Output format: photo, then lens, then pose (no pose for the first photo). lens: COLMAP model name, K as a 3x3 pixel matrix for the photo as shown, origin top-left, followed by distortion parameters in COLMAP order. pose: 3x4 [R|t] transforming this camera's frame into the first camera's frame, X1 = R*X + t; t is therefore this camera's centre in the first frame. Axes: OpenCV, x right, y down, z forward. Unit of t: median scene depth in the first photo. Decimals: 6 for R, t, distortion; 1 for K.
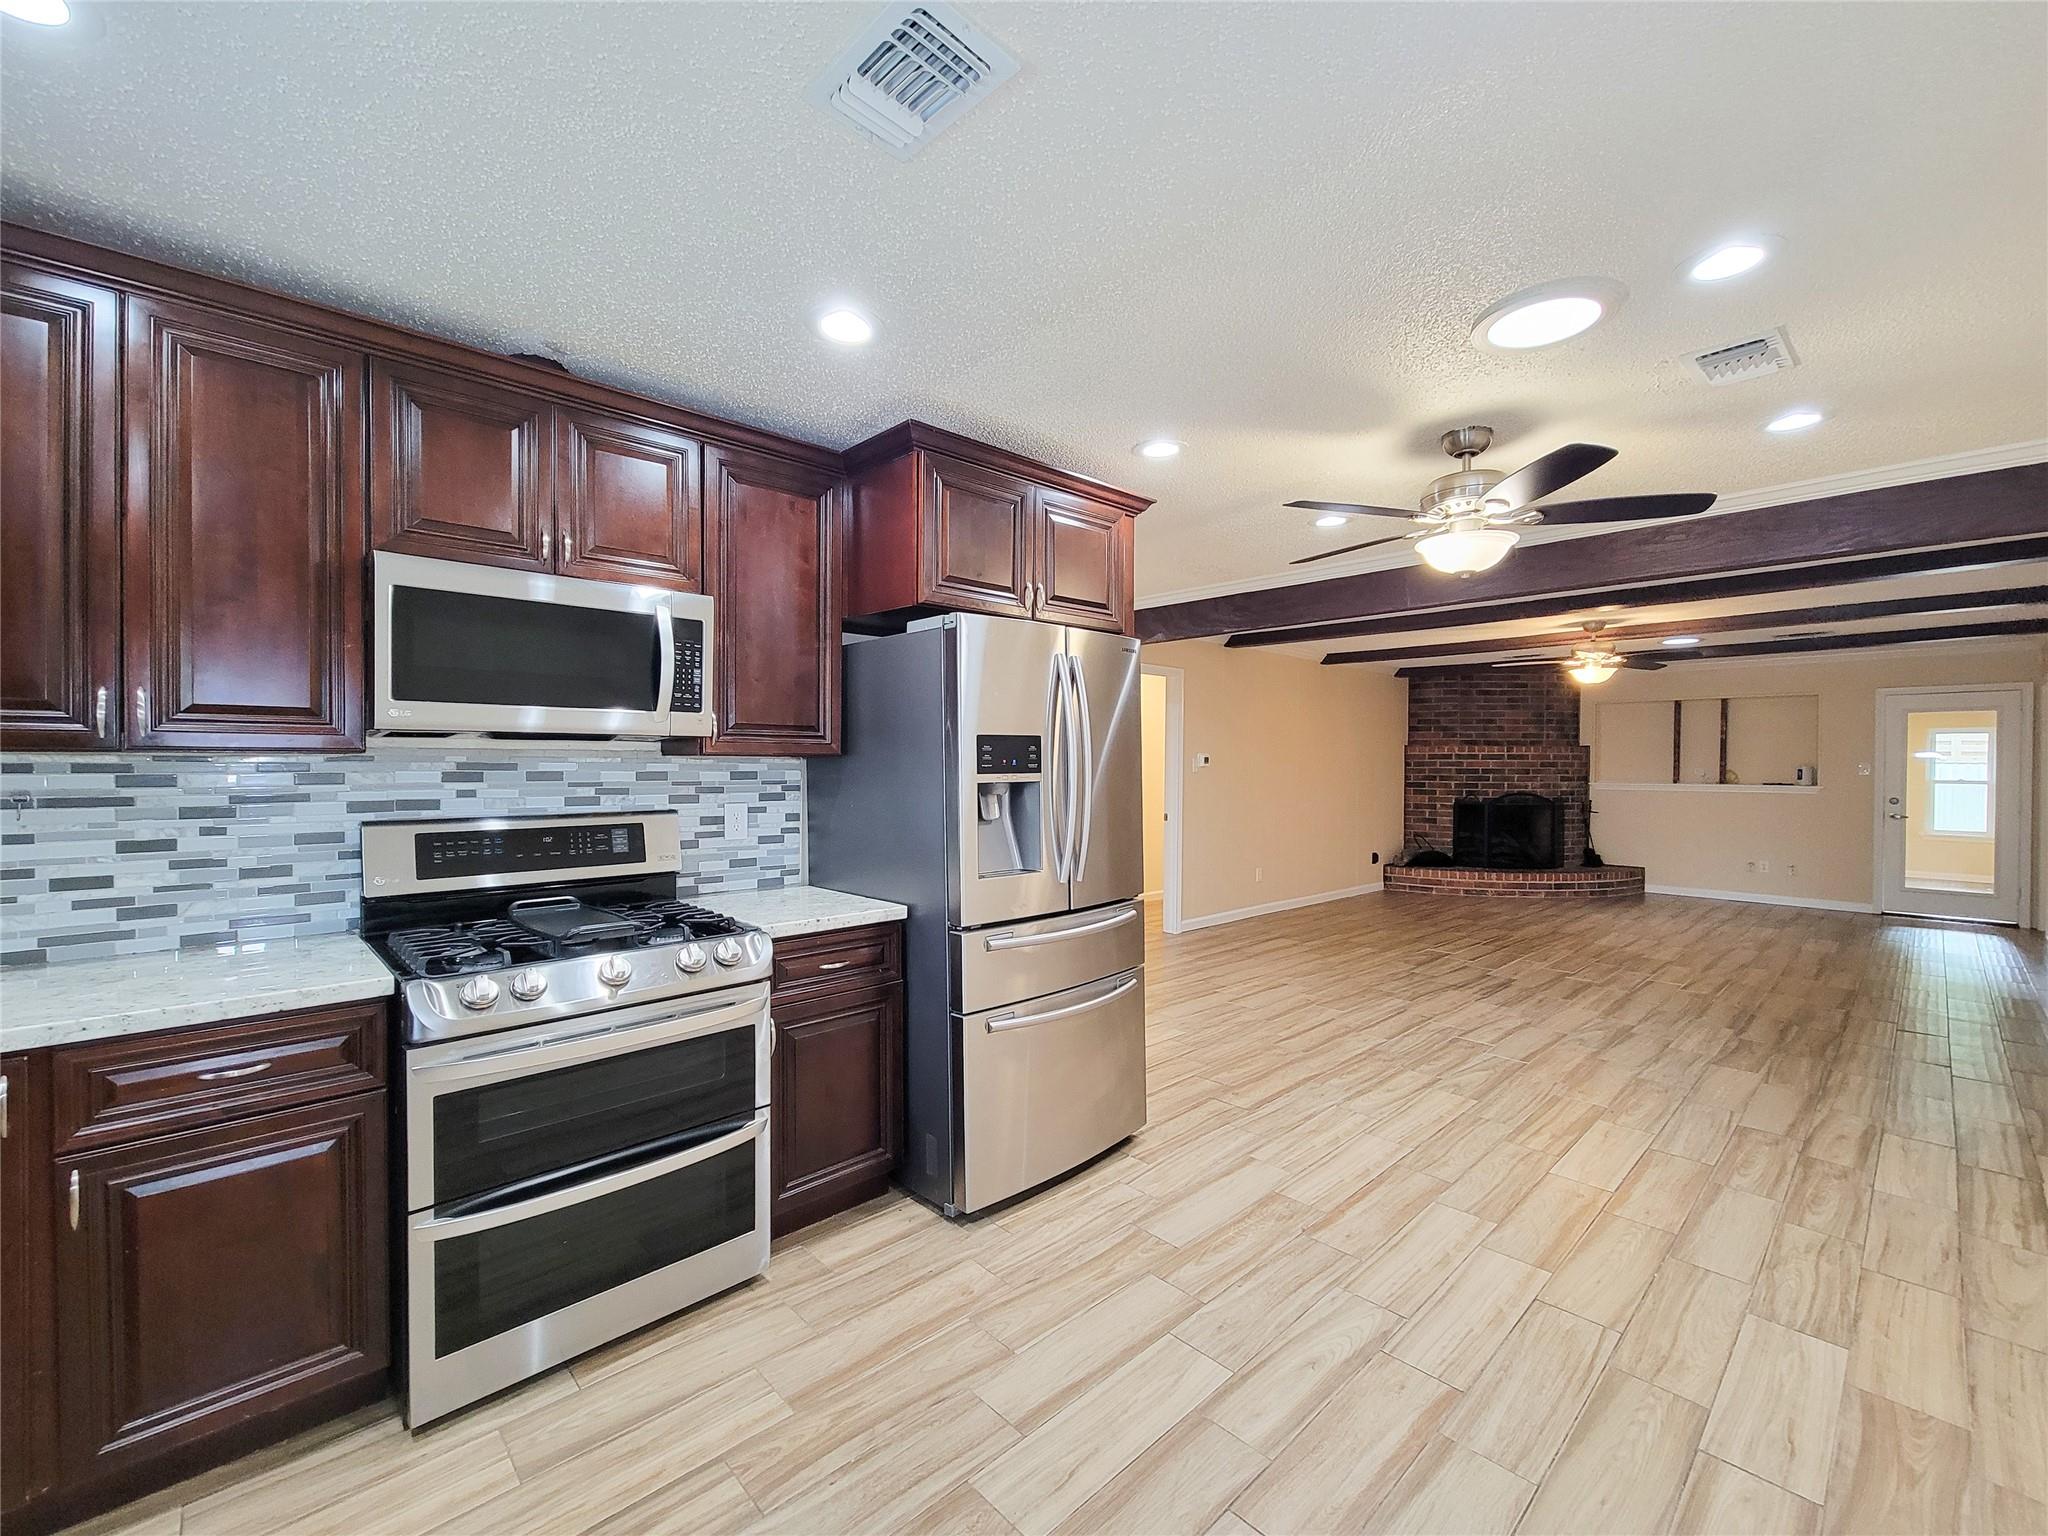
lens RADIAL K [[826.9, 0, 1020.1], [0, 826.9, 771.3], [0, 0, 1]] dist [0.003107, -0.002014]
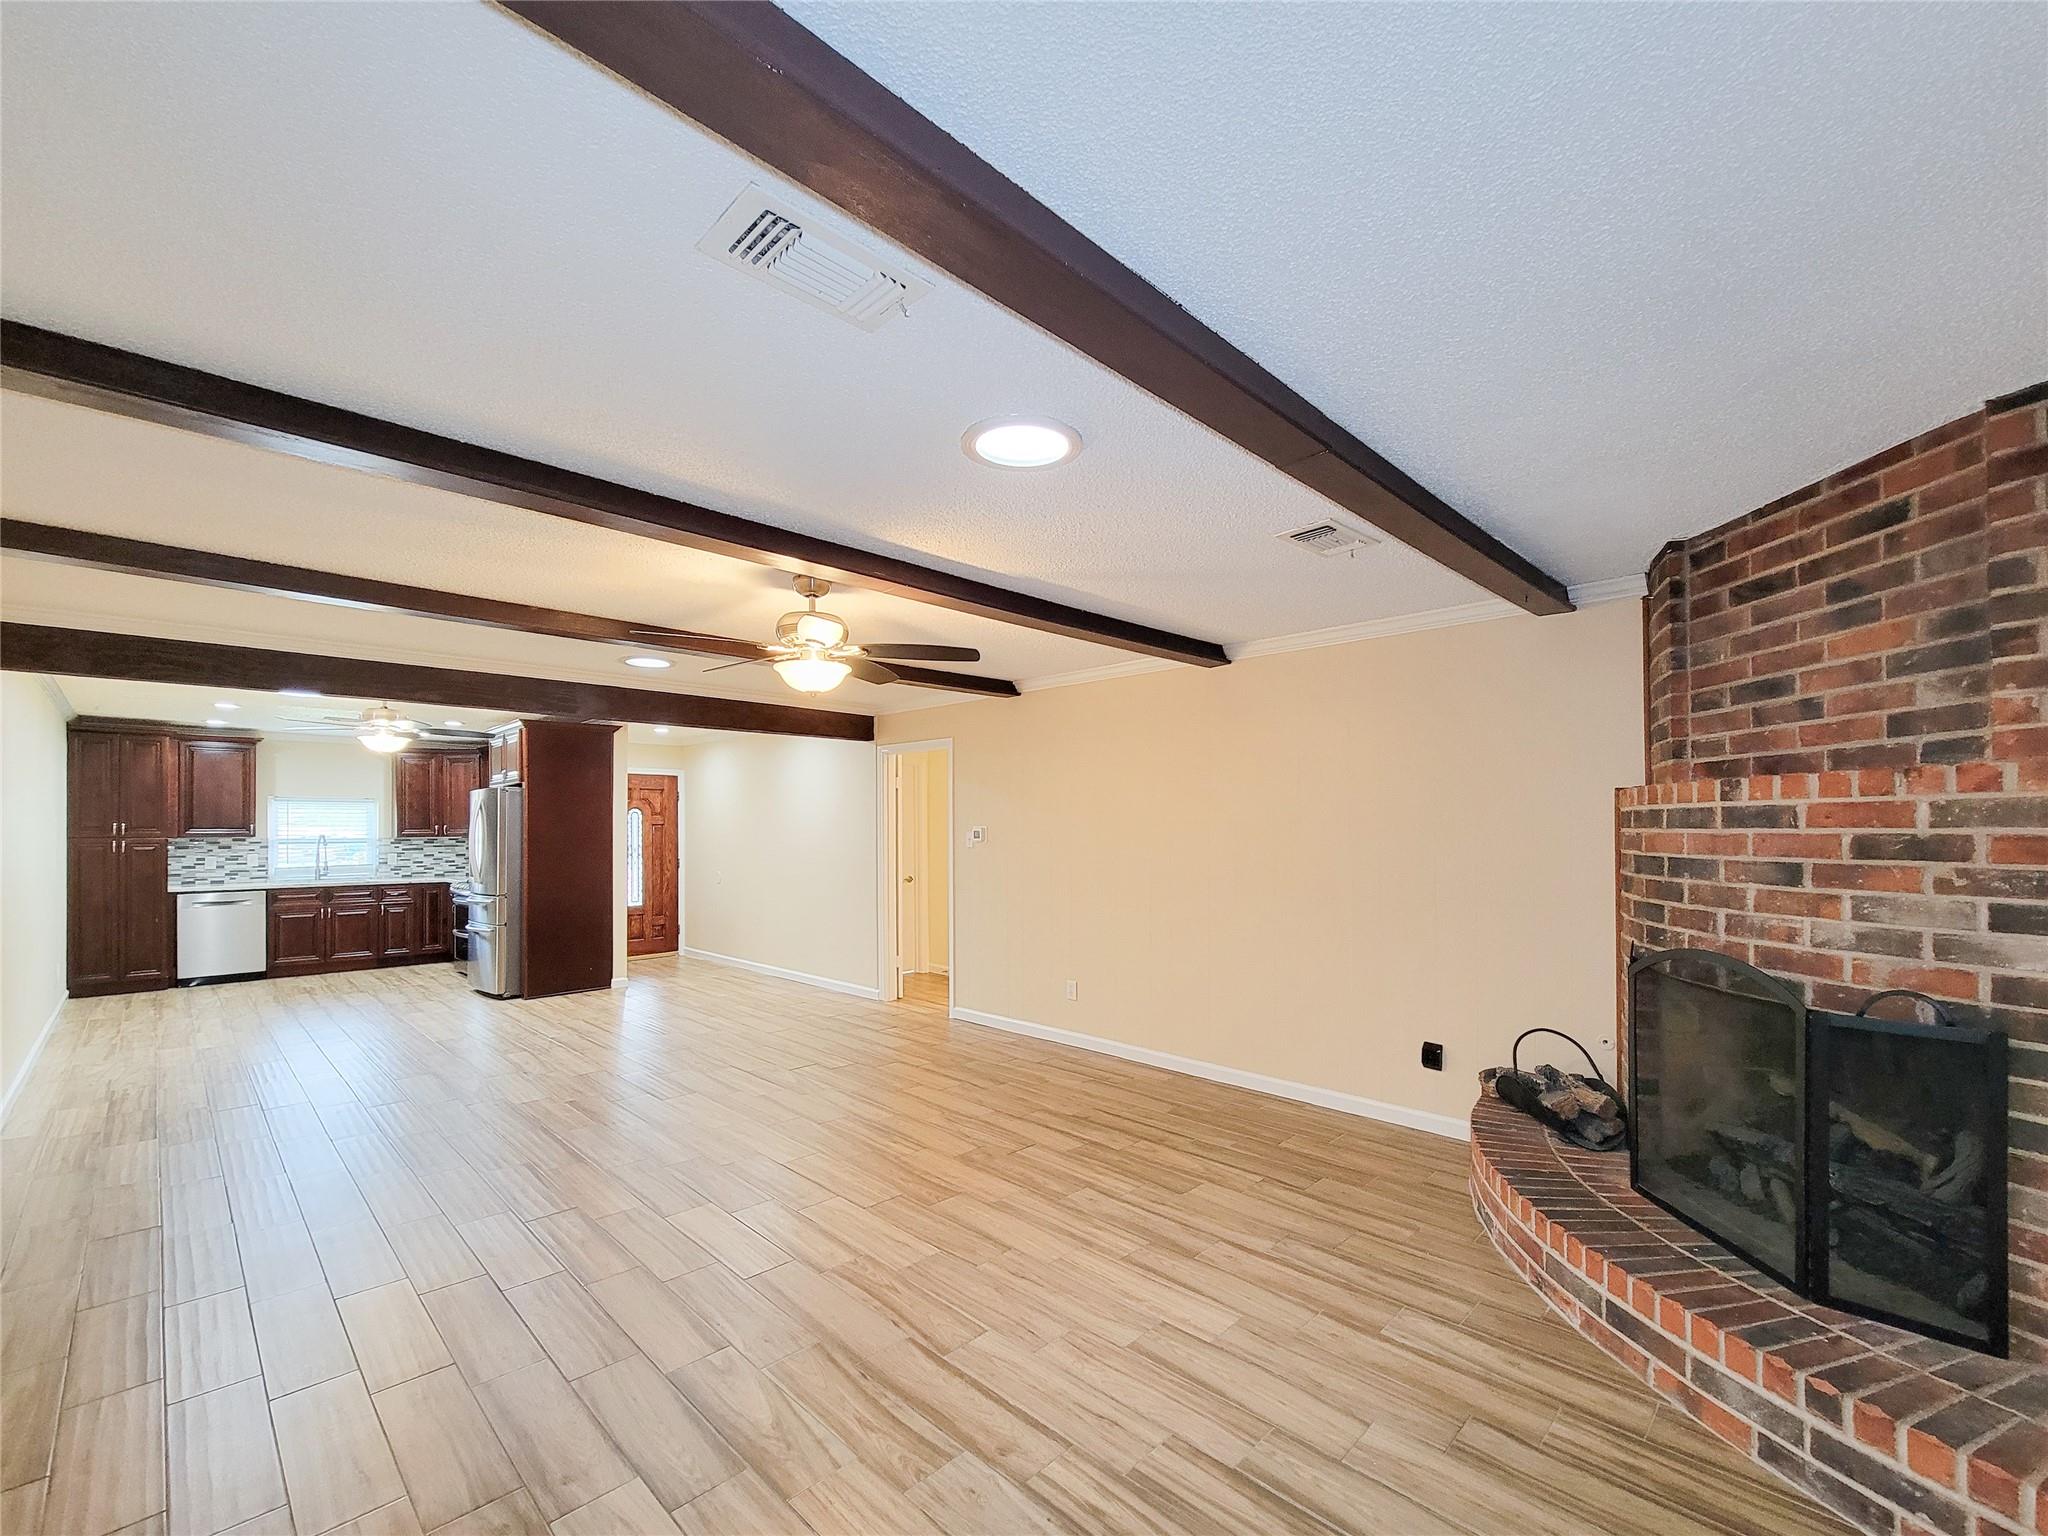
lens RADIAL K [[872.4, 0, 1074.7], [0, 872.4, 823.4], [0, 0, 1]] dist [0.000126, -0.000343]
pose [[0.077308, -0.011700, -0.996939, 3.417113], [-0.005531, 0.999911, -0.012163, -0.042667], [0.996992, 0.006454, 0.077236, 3.038736]]
